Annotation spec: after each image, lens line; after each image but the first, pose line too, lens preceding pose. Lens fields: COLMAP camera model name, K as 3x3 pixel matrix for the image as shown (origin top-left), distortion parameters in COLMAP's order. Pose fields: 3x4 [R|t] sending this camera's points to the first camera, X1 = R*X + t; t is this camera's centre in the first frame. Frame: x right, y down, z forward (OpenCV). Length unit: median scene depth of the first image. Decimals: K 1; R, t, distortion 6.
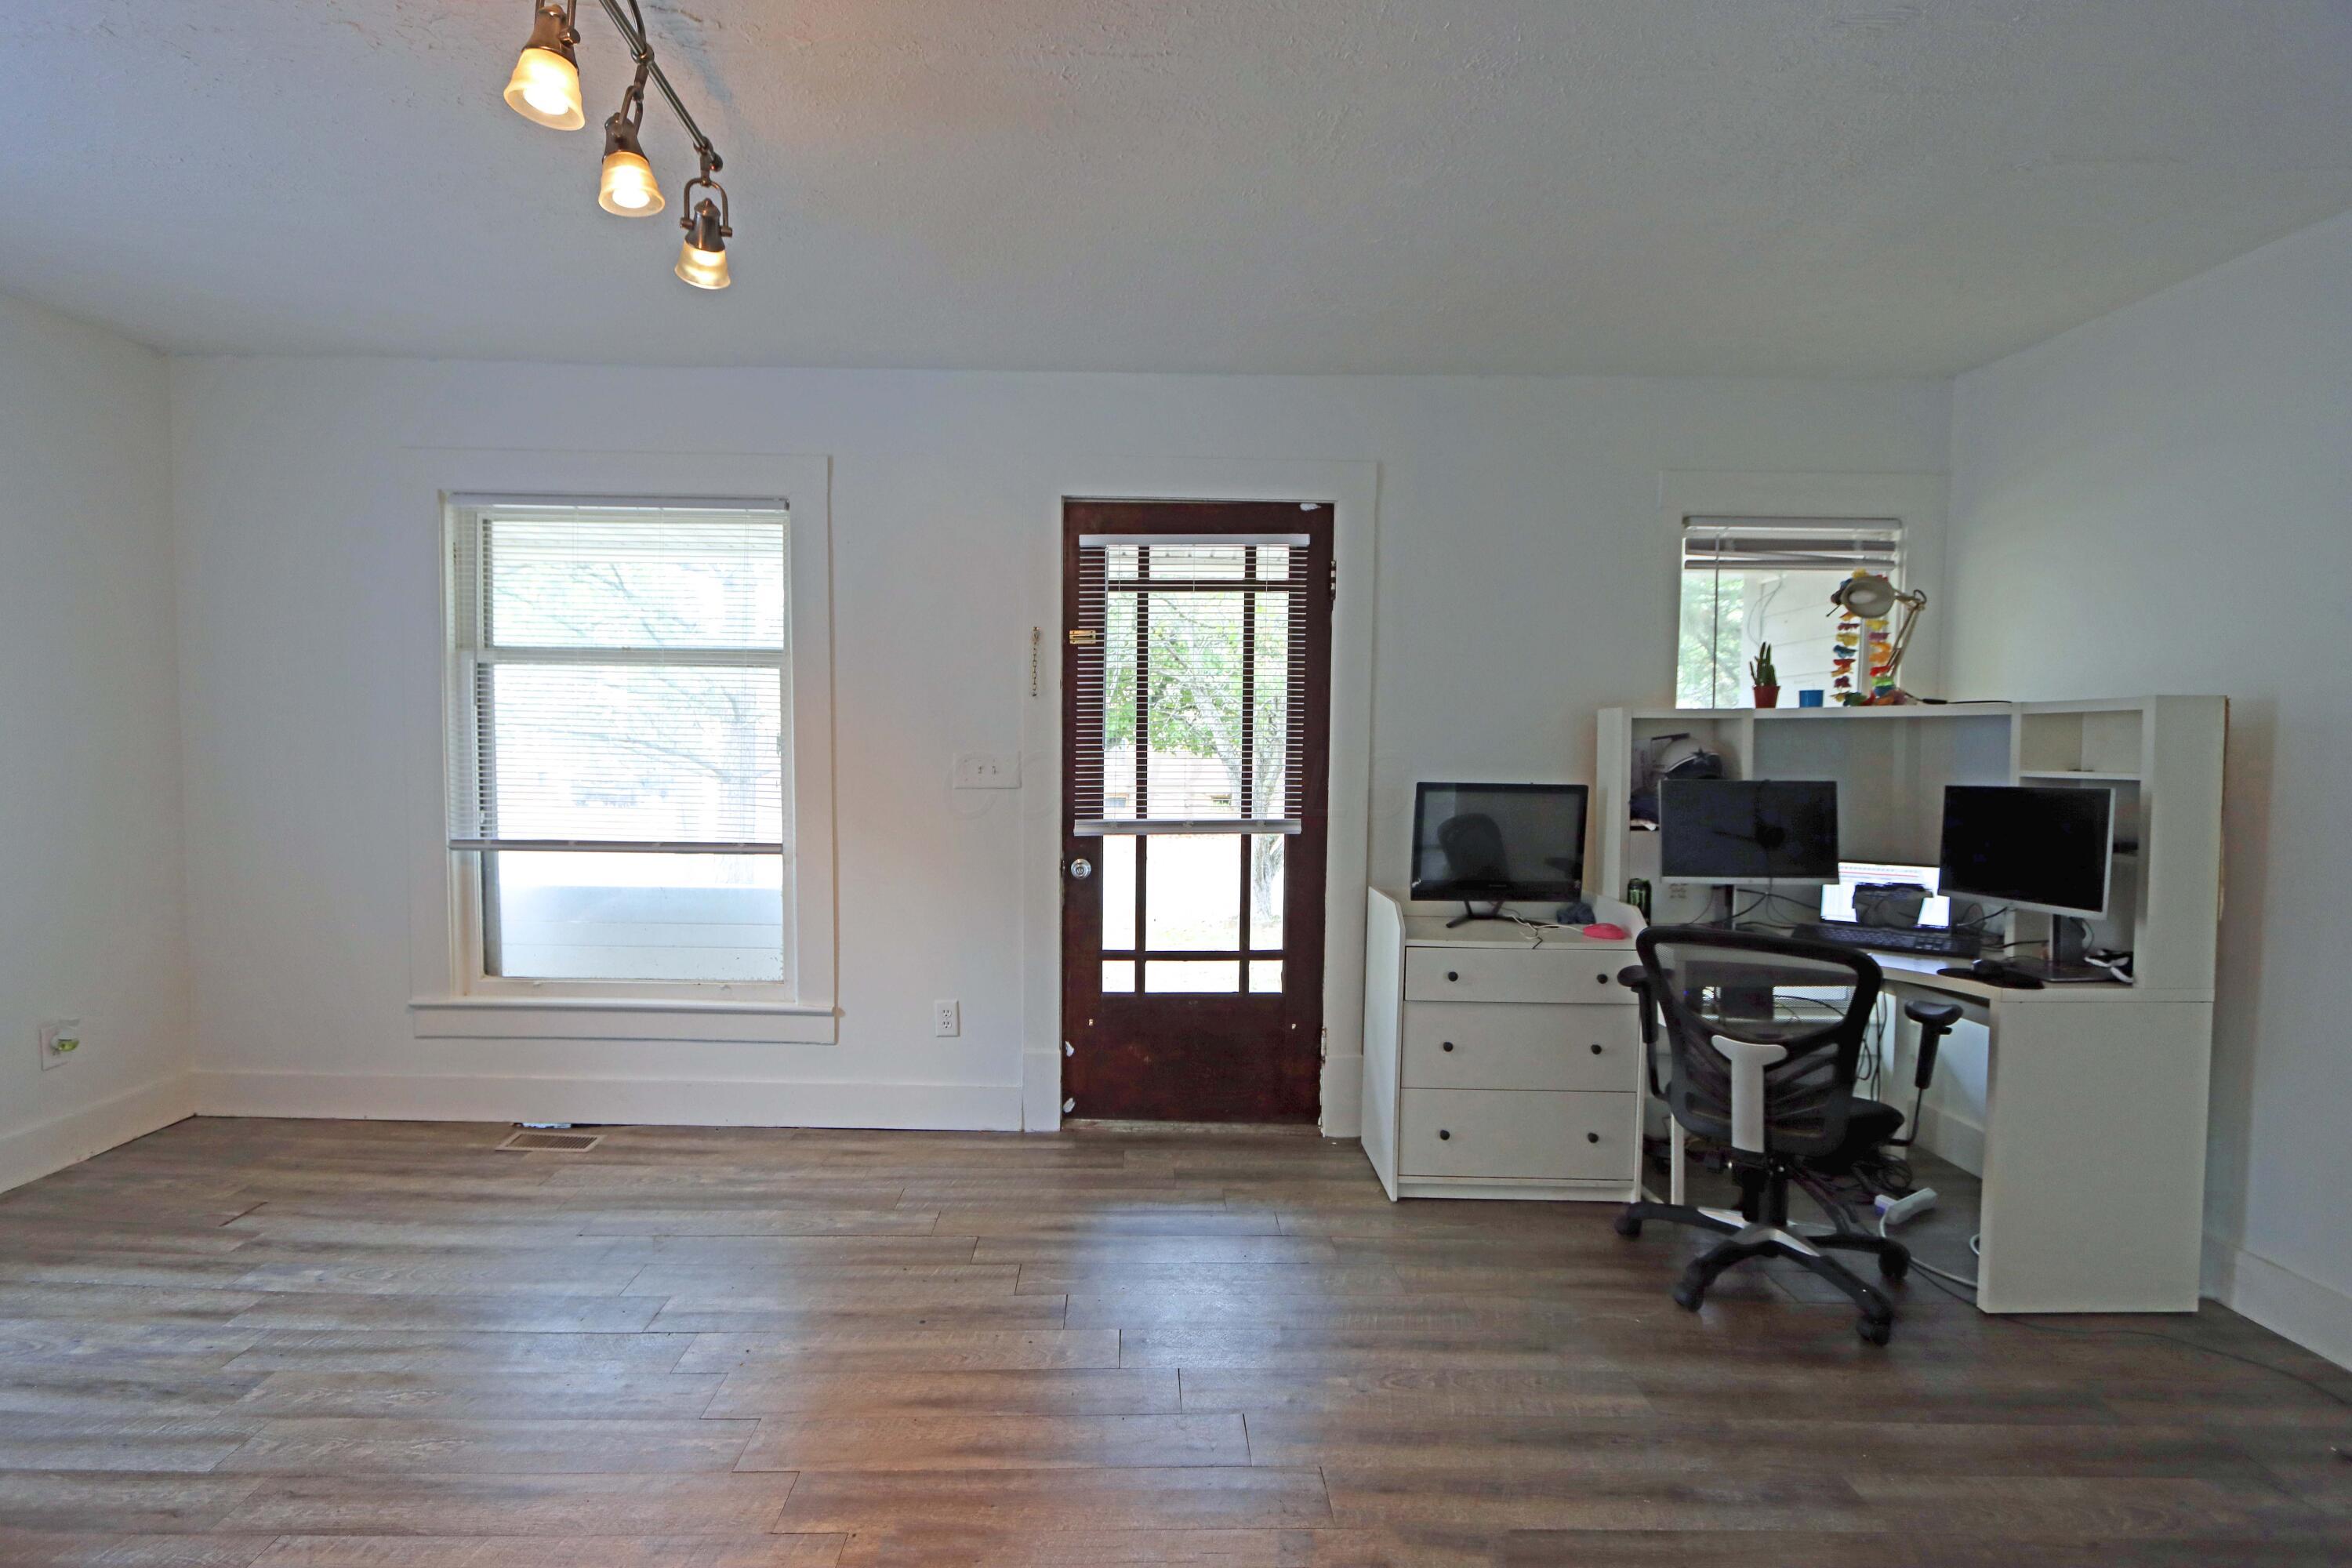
lens RADIAL K [[1085.8, 0, 1134.5], [0, 1085.8, 784.0], [0, 0, 1]] dist [-0.017034, 0.003450]
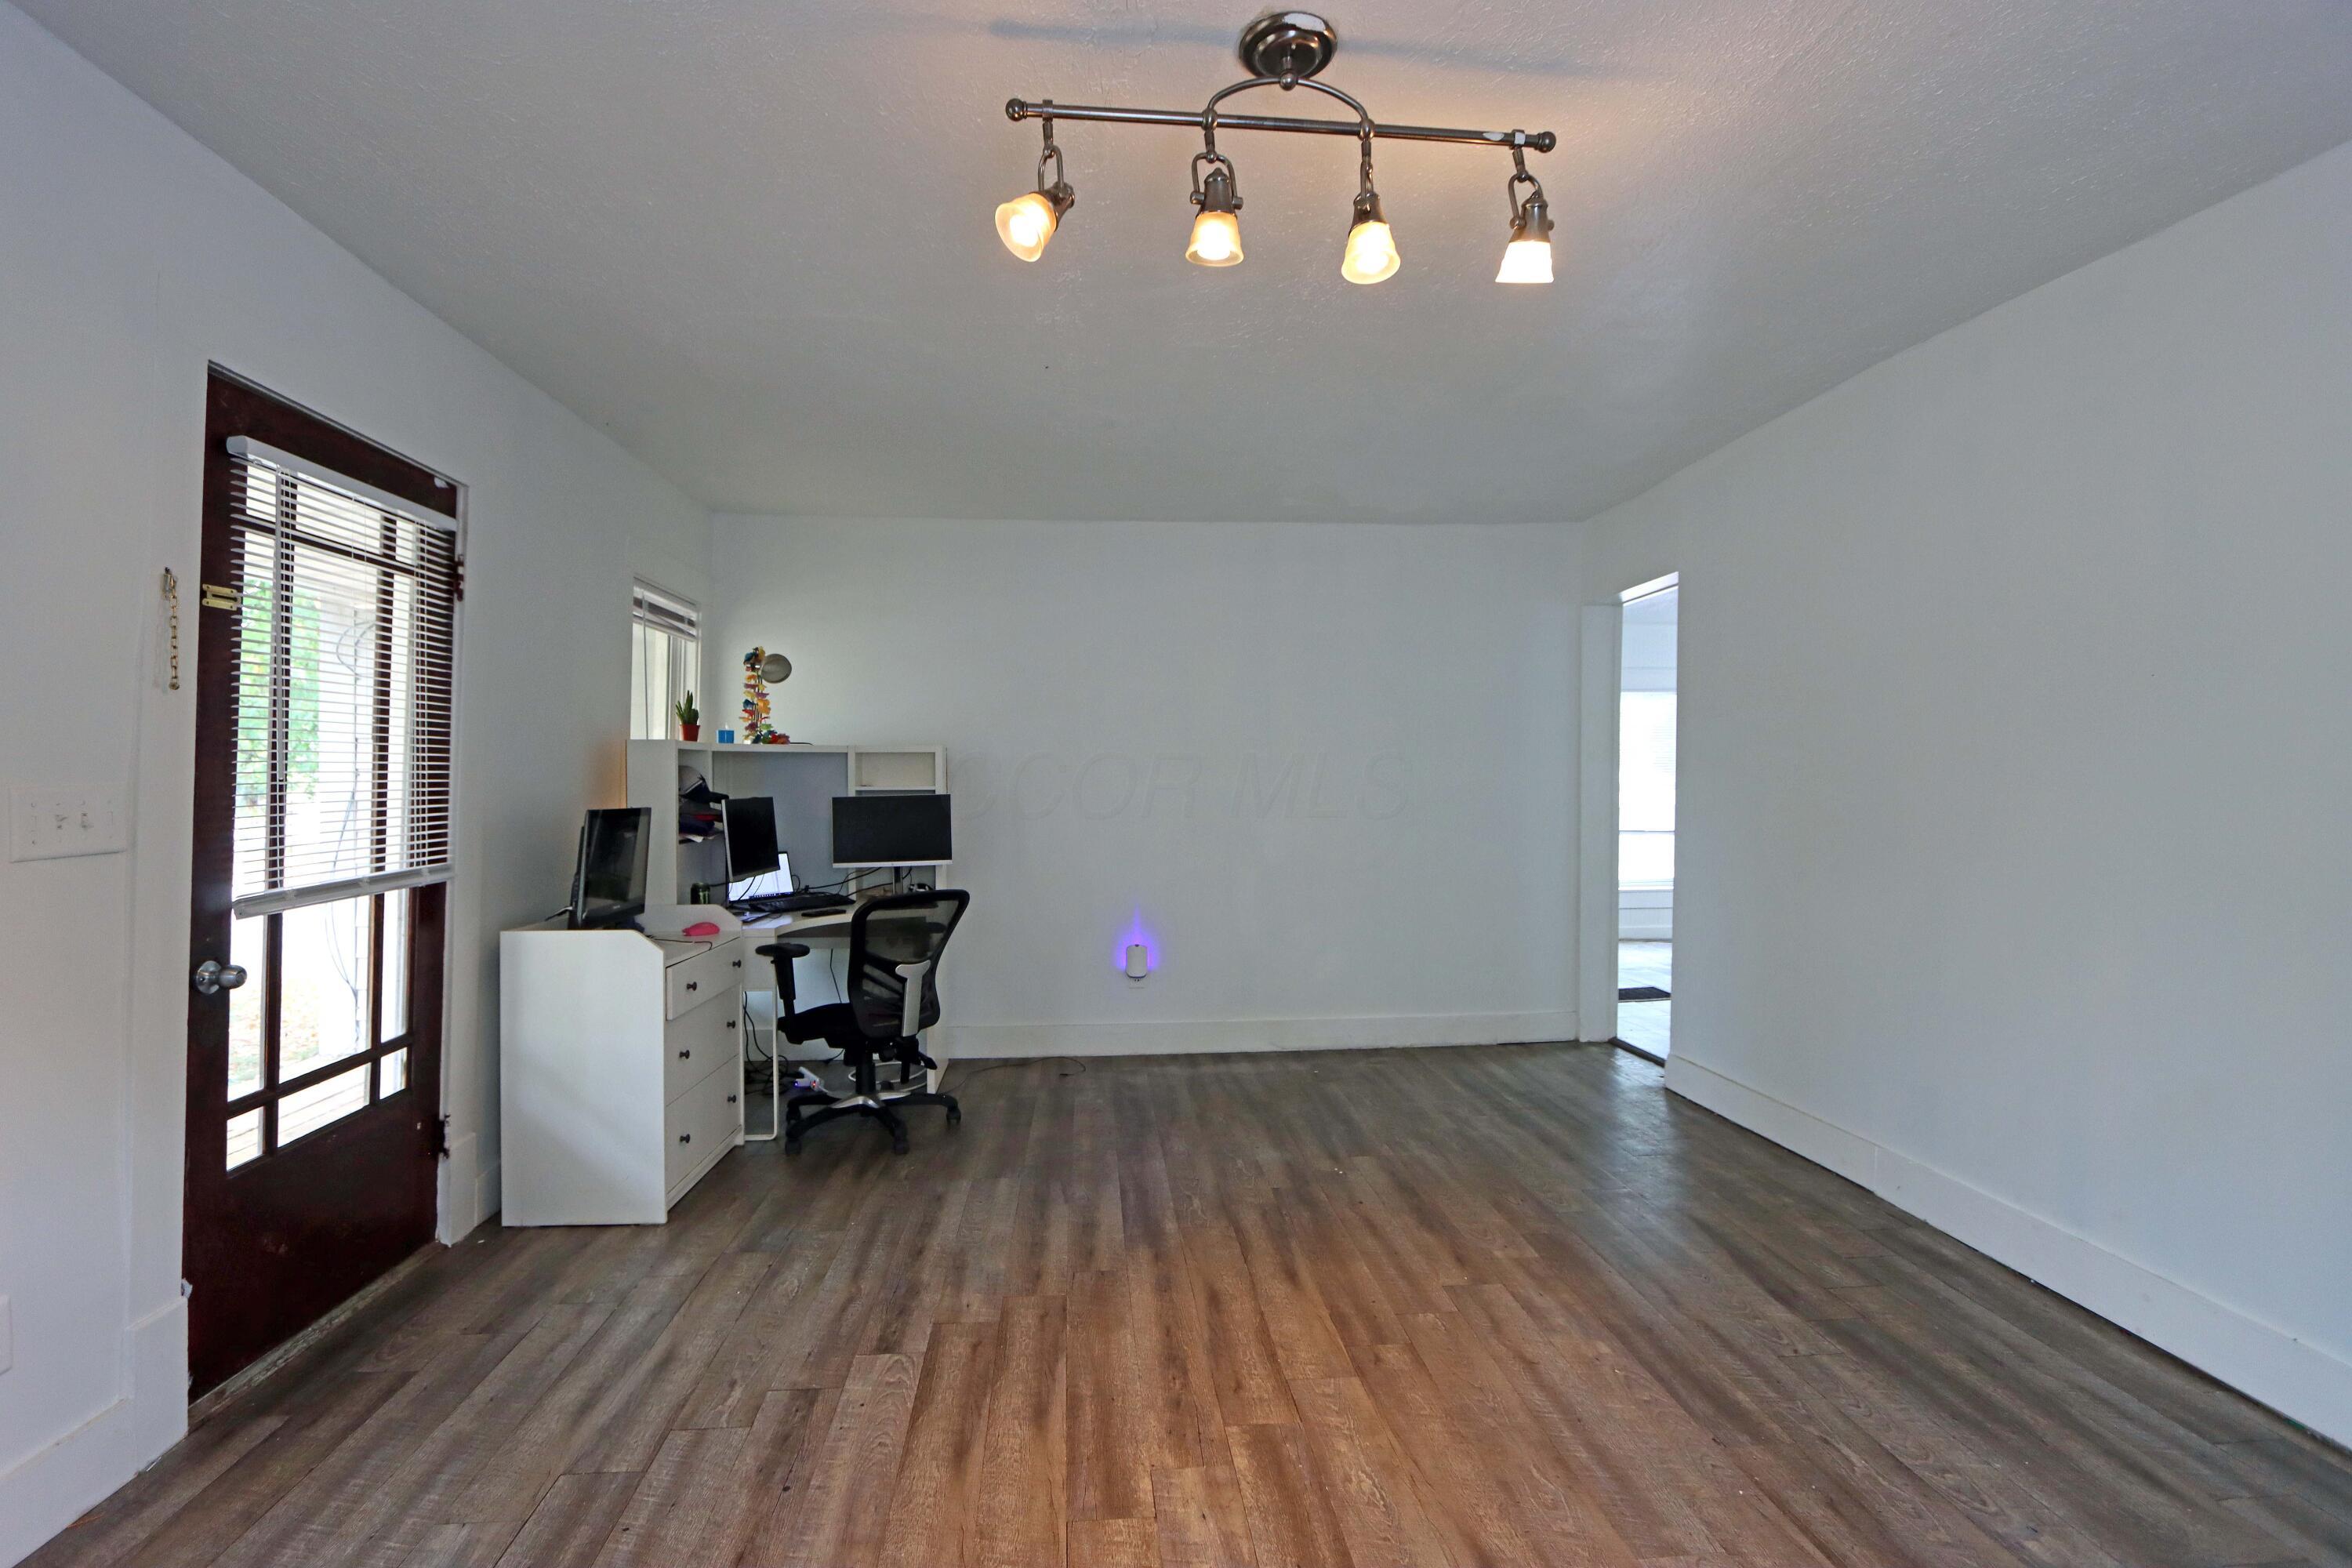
lens RADIAL K [[1085.8, 0, 1152.7], [0, 1085.8, 789.0], [0, 0, 1]] dist [-0.017034, 0.003450]
pose [[-0.070906, -0.017887, 0.997323, -0.695561], [0.032181, 0.999278, 0.020210, -0.022825], [-0.996964, 0.033528, -0.070279, 0.527126]]
